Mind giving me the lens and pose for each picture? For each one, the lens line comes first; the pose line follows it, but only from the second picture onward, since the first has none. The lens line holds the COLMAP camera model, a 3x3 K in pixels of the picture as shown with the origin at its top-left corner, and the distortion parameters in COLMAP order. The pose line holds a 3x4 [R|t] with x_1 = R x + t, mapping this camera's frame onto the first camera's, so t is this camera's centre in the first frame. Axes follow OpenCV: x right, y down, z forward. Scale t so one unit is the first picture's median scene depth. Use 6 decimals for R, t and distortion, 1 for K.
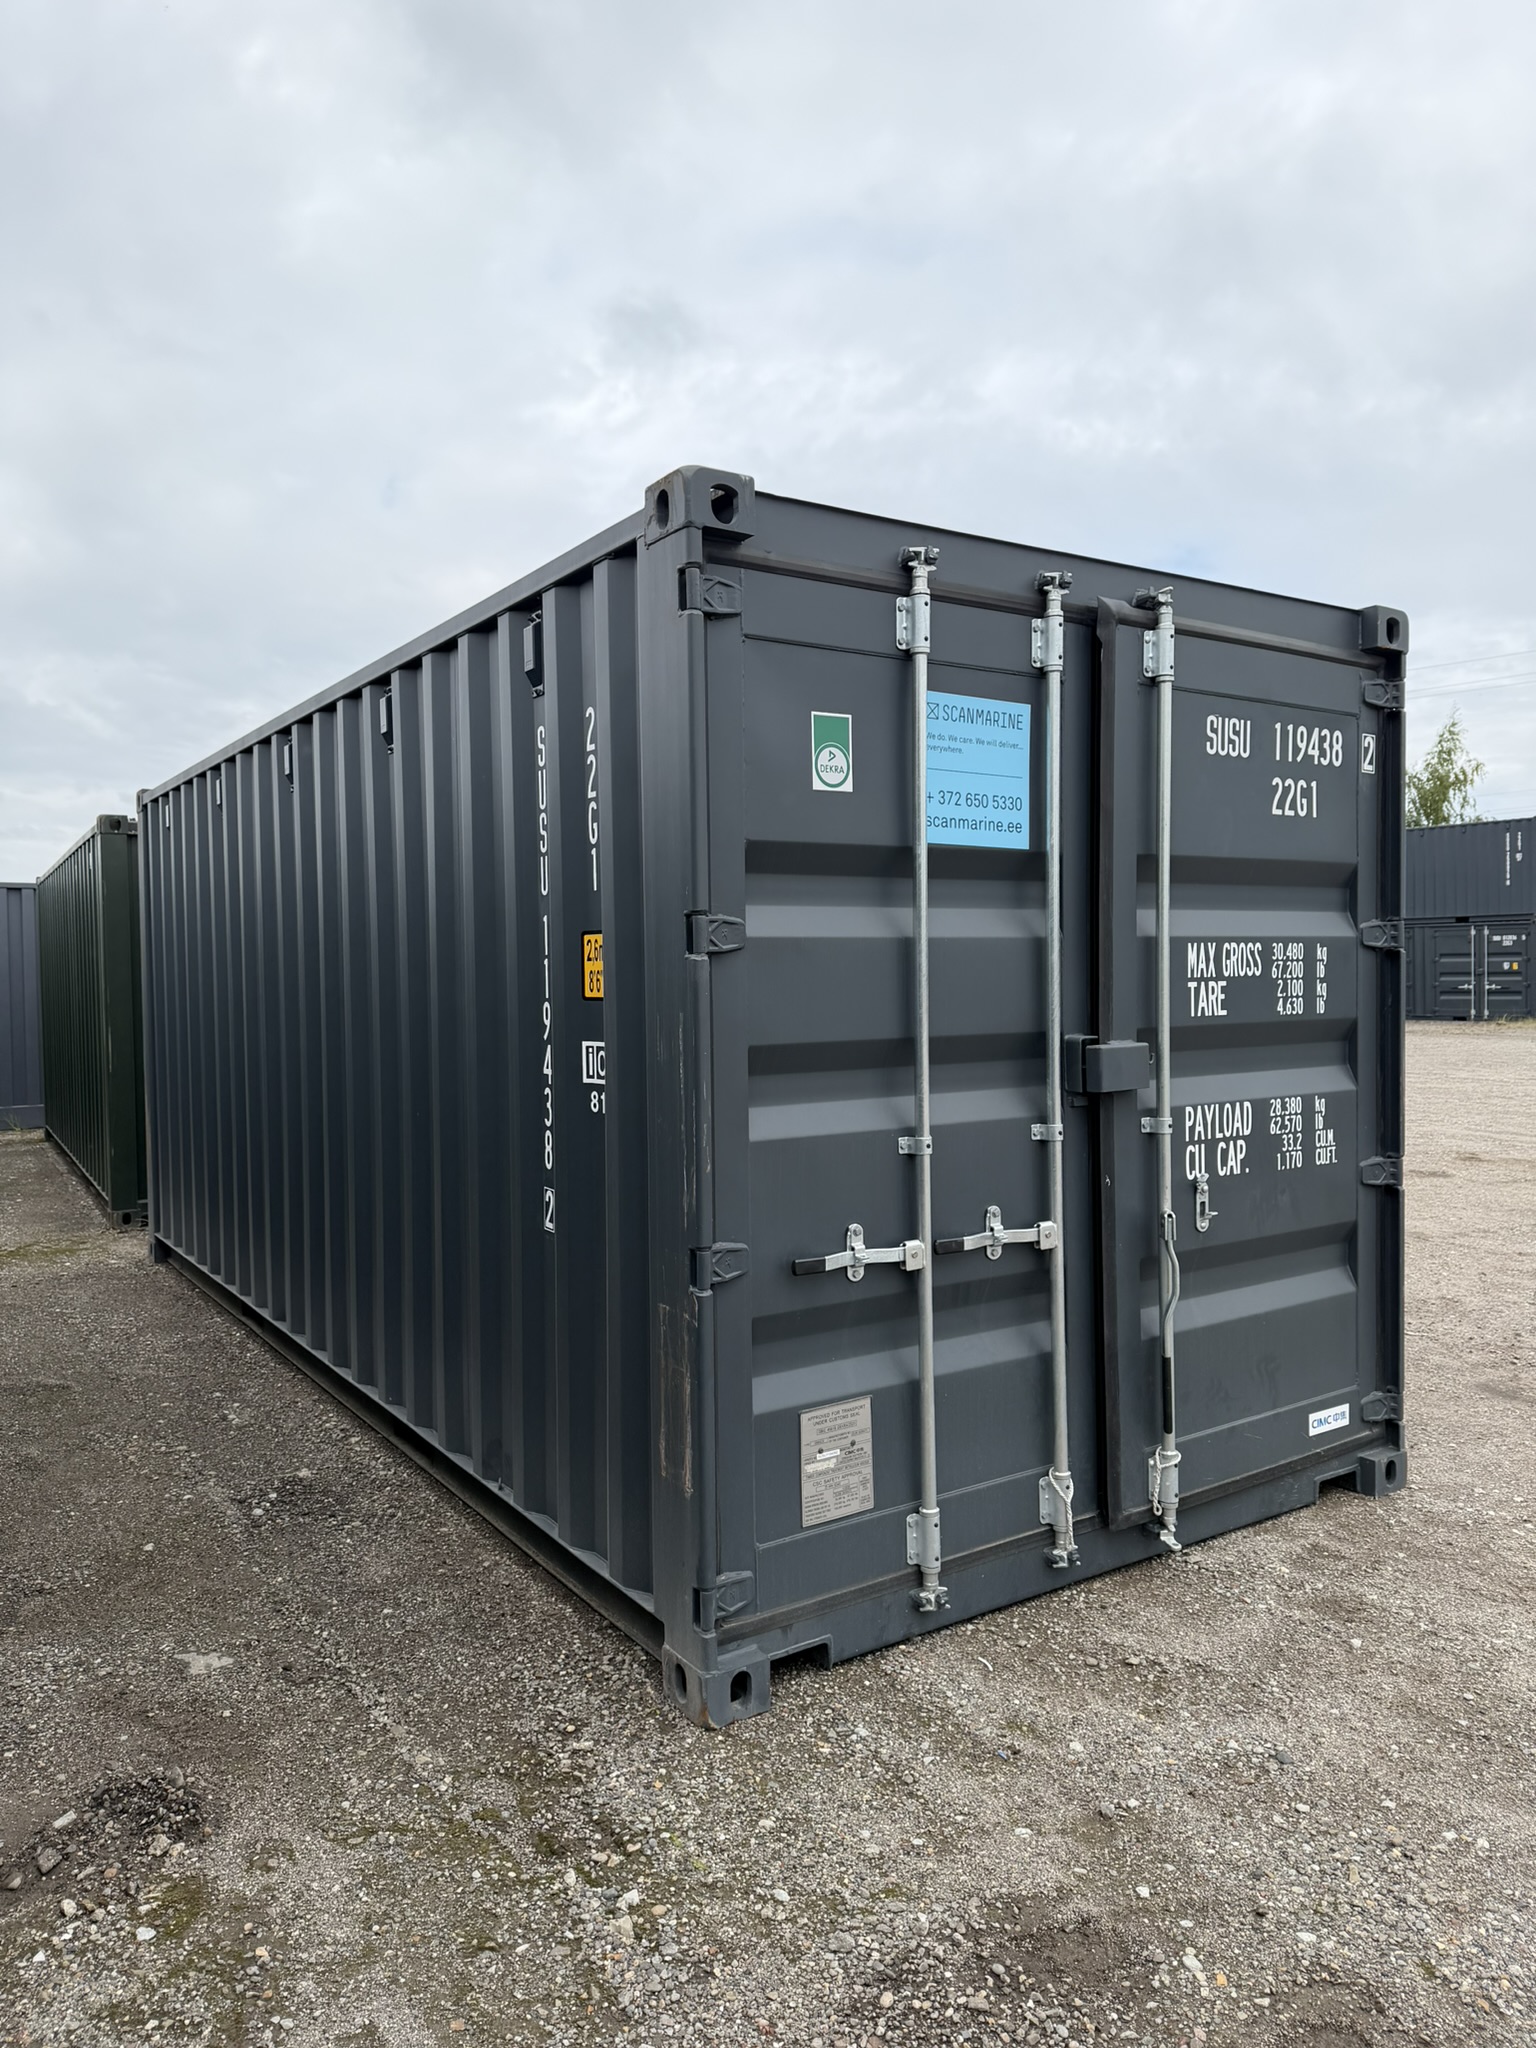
lens RADIAL K [[1413.5, 0, 731.9], [0, 1413.5, 1021.9], [0, 0, 1]] dist [0.095374, -0.114763]
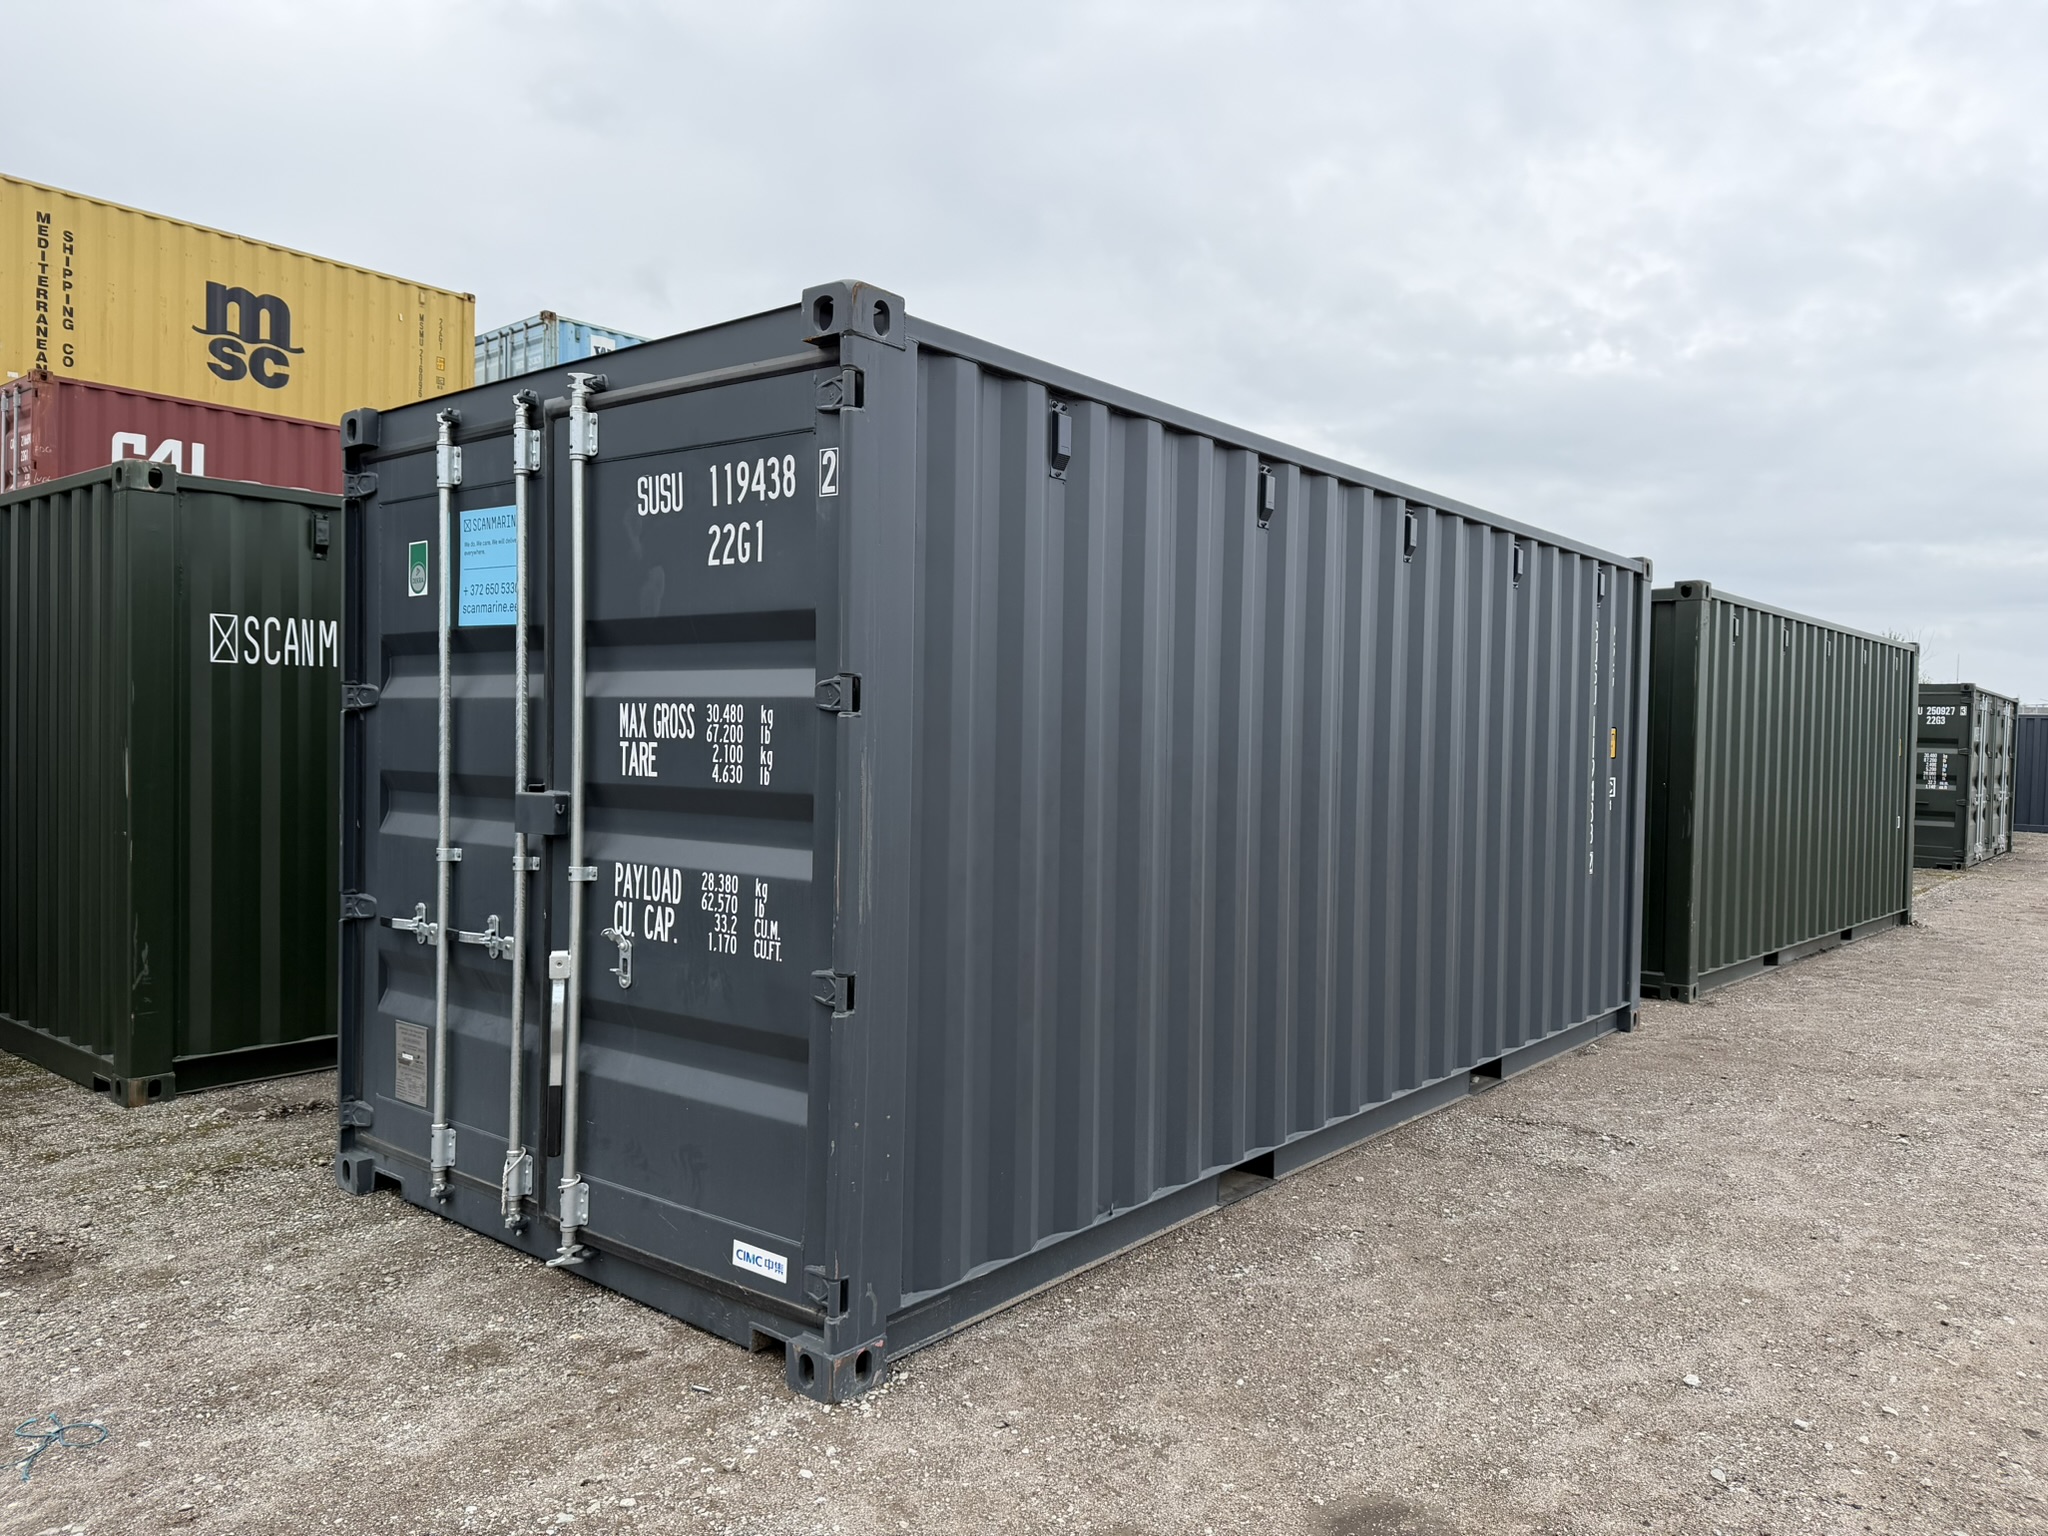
lens RADIAL K [[1413.5, 0, 1024.0], [0, 1413.5, 768.0], [0, 0, 1]] dist [0.095374, -0.114763]
pose [[0.316824, 0.041848, -0.947561, 1.351752], [-0.057452, 0.998039, 0.024868, -0.049711], [0.946743, 0.046560, 0.318607, 0.925849]]
